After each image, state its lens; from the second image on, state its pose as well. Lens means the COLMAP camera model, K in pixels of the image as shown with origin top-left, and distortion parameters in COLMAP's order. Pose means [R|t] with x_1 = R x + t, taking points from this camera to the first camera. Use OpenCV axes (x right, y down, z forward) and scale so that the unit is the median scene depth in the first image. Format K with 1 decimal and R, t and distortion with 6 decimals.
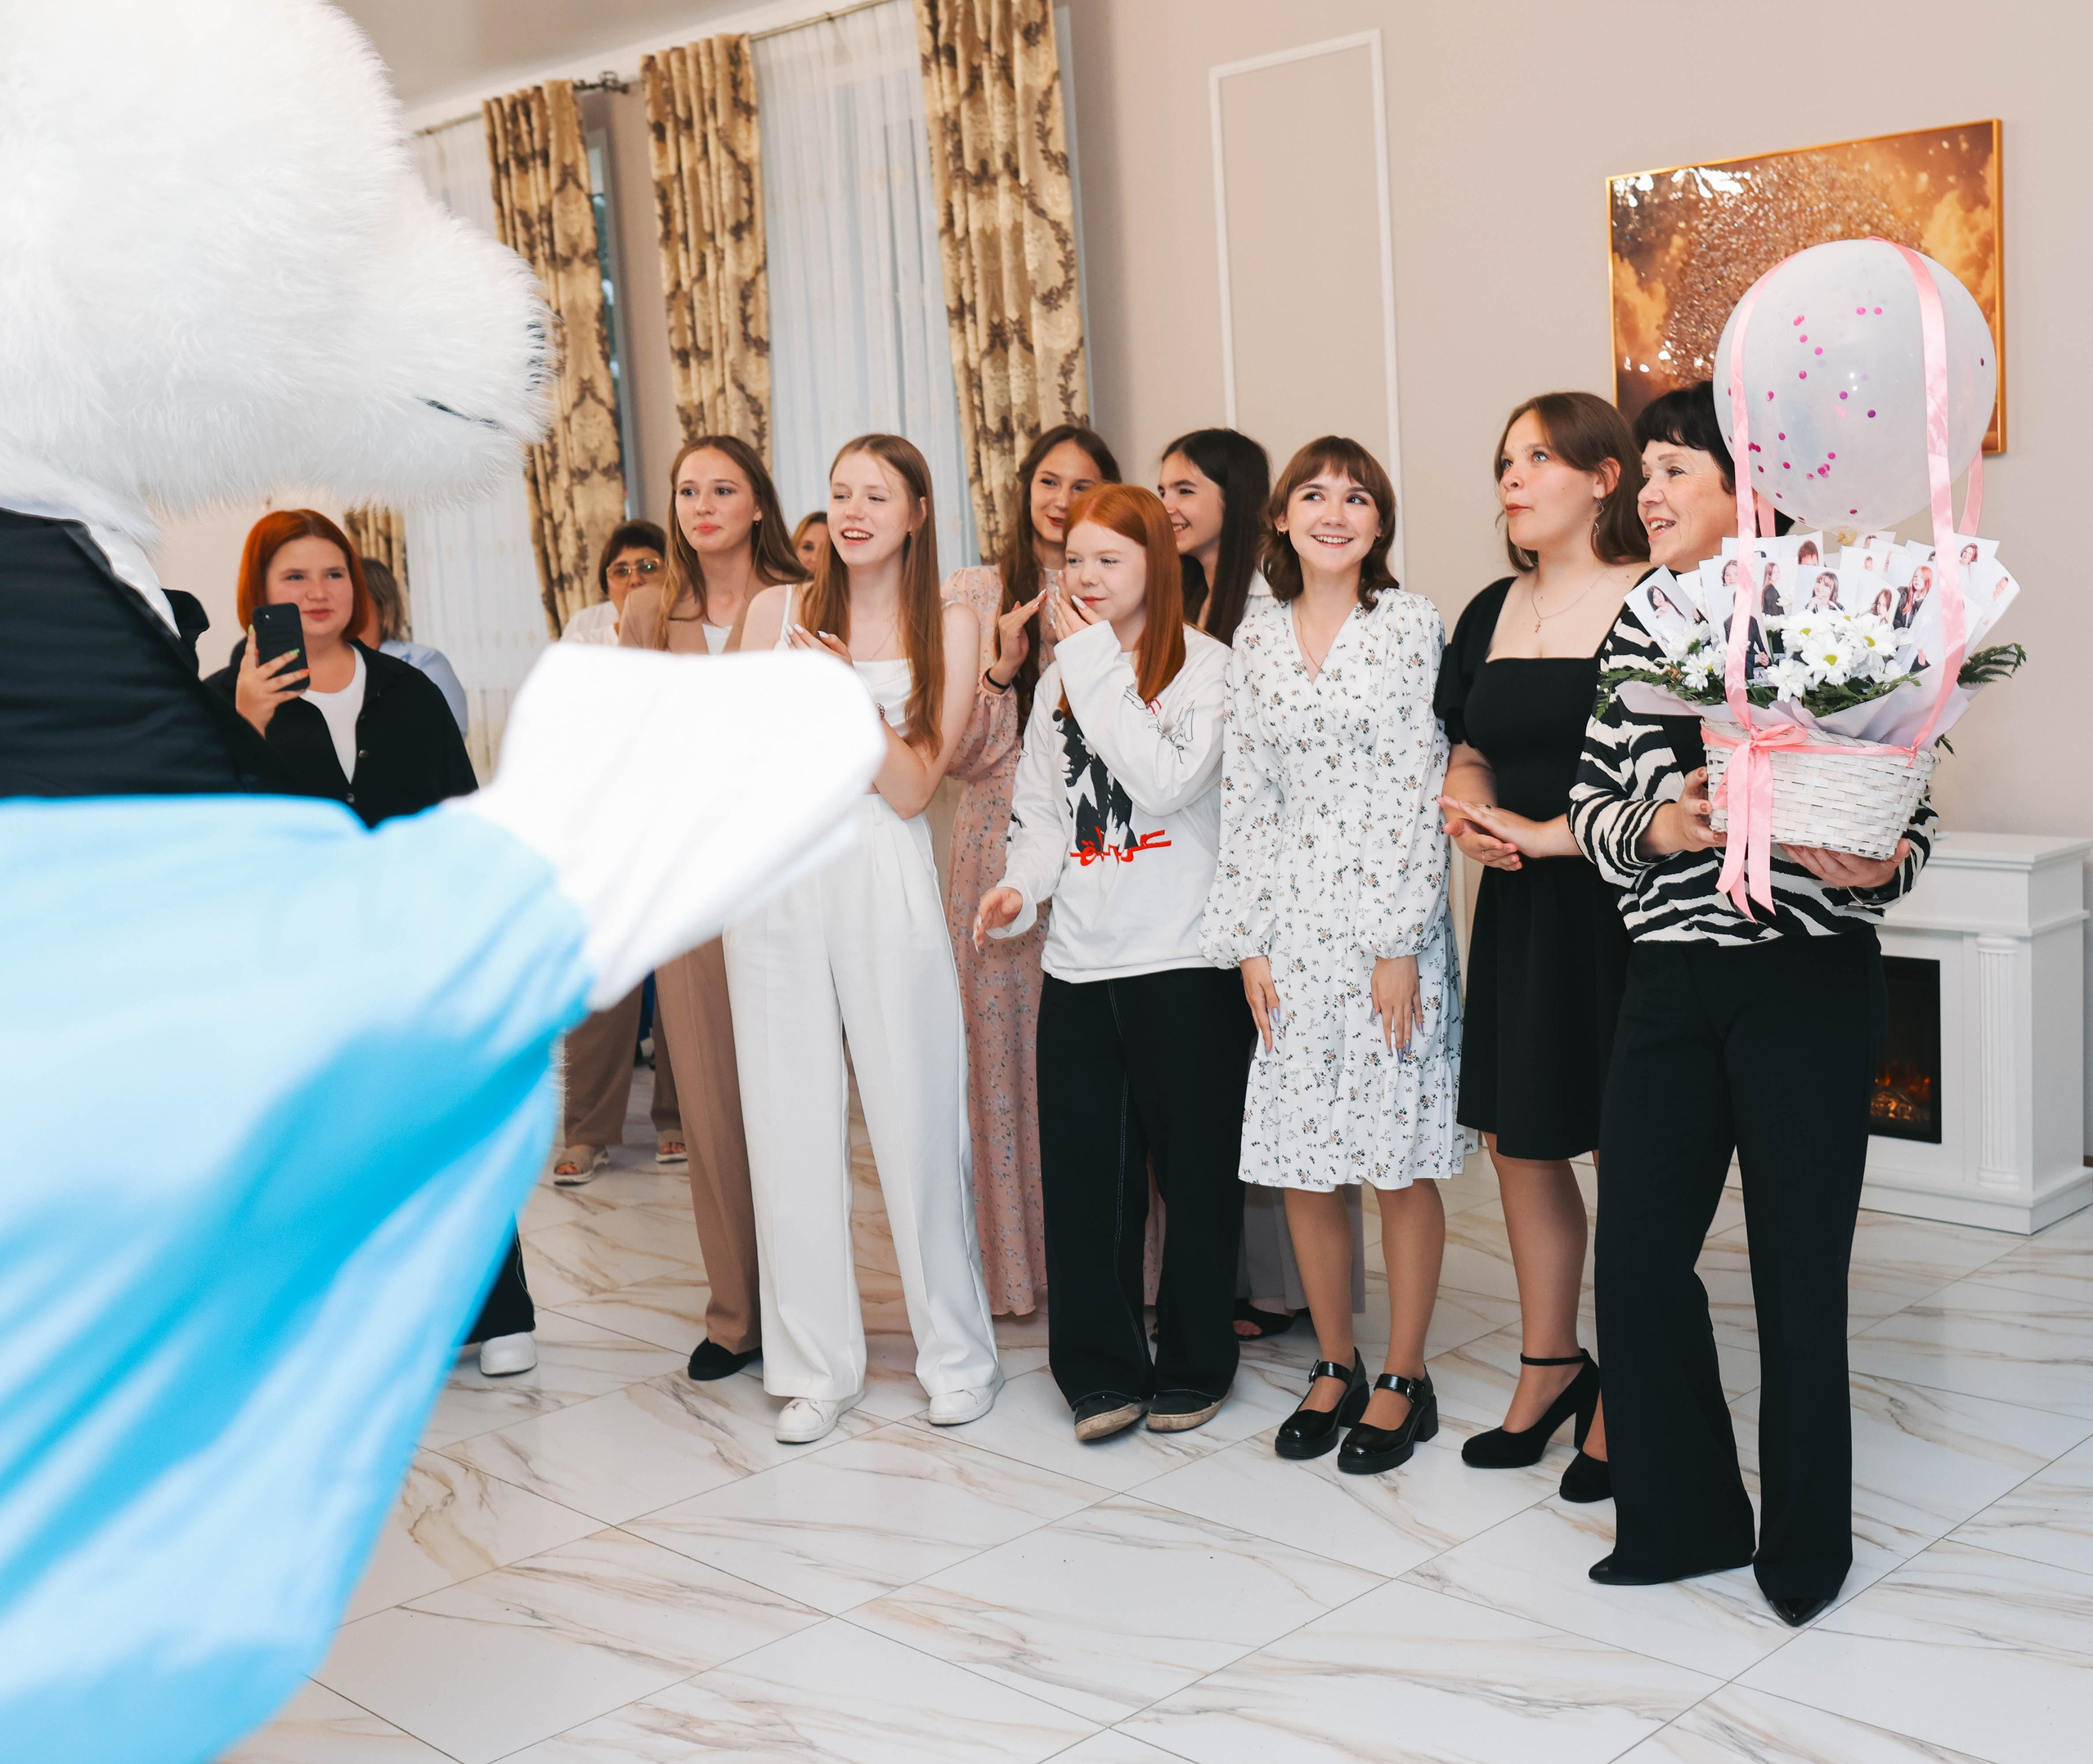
lens RADIAL K [[2596.4, 0, 1410.6], [0, 2596.4, 879.5], [0, 0, 1]] dist [-0.030668, 0.013225]
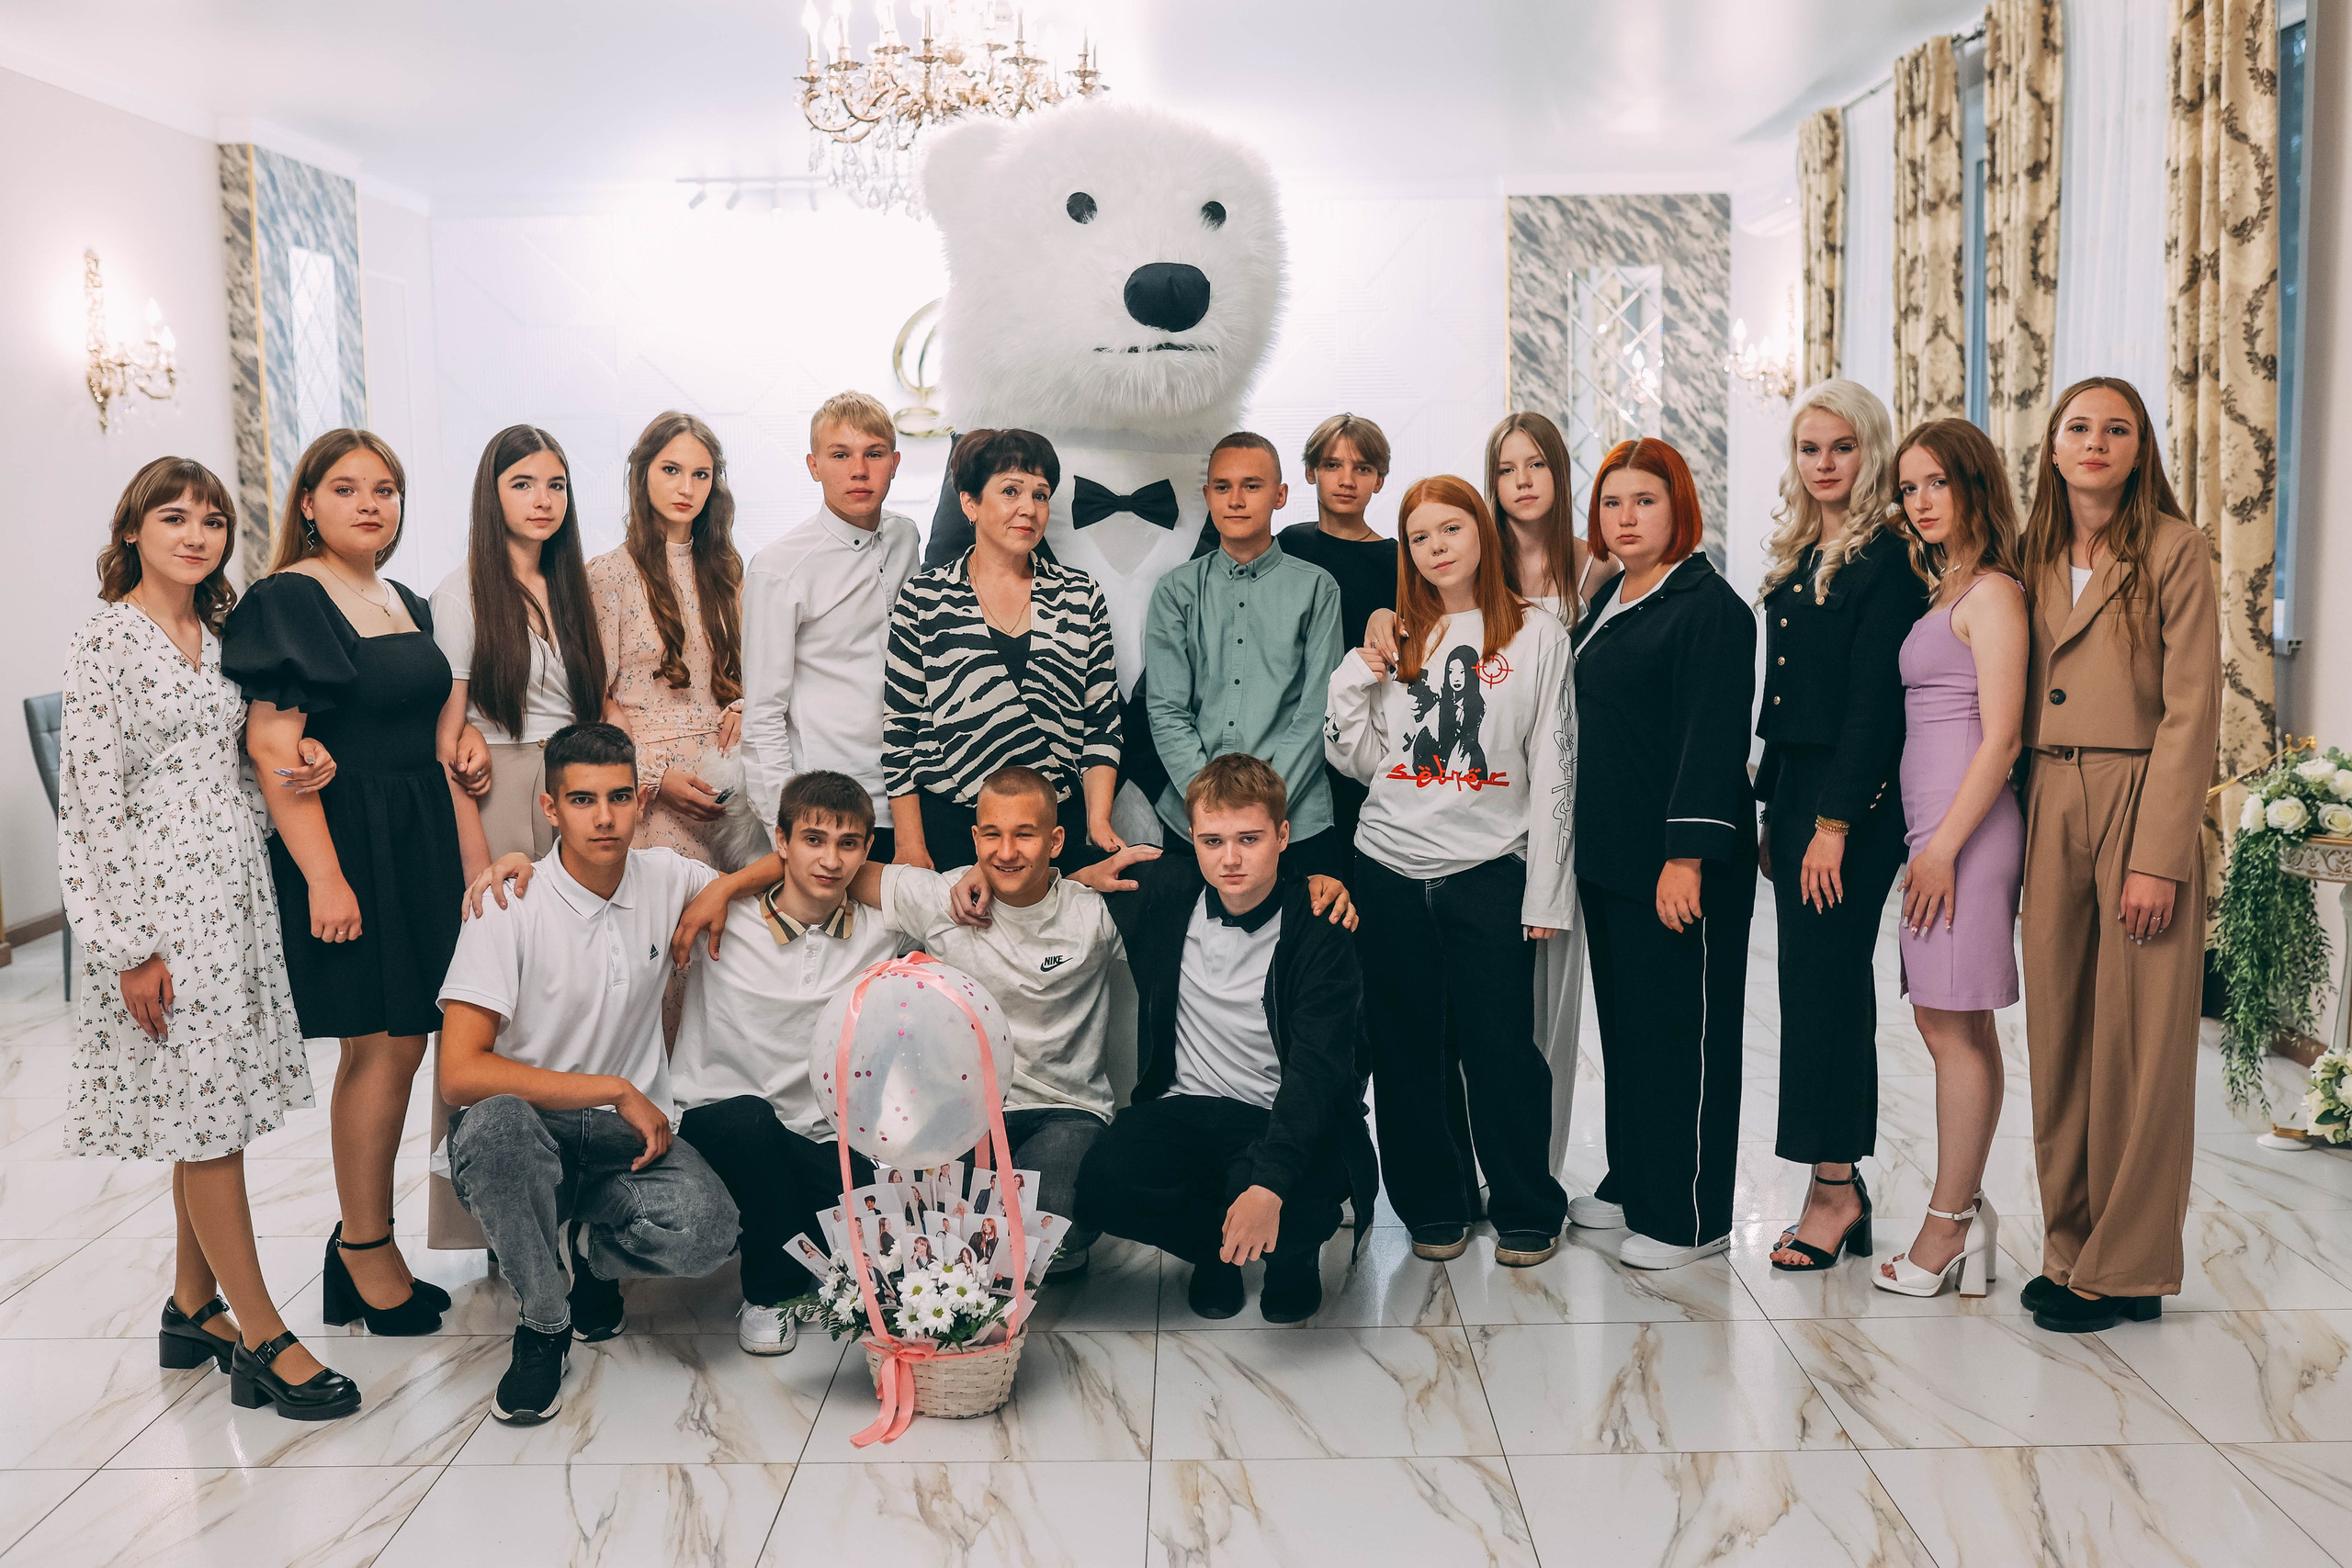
lens RADIAL K [[2337.0, 0, 1115.2], [0, 2337.0, 755.0], [0, 0, 1]] dist [-0.078283, 0.126749]
pose [[0.638099, 0.125647, -0.759633, 0.228024], [-0.122593, 0.990589, 0.060869, -0.034915], [0.760132, 0.054285, 0.647497, 0.151775]]
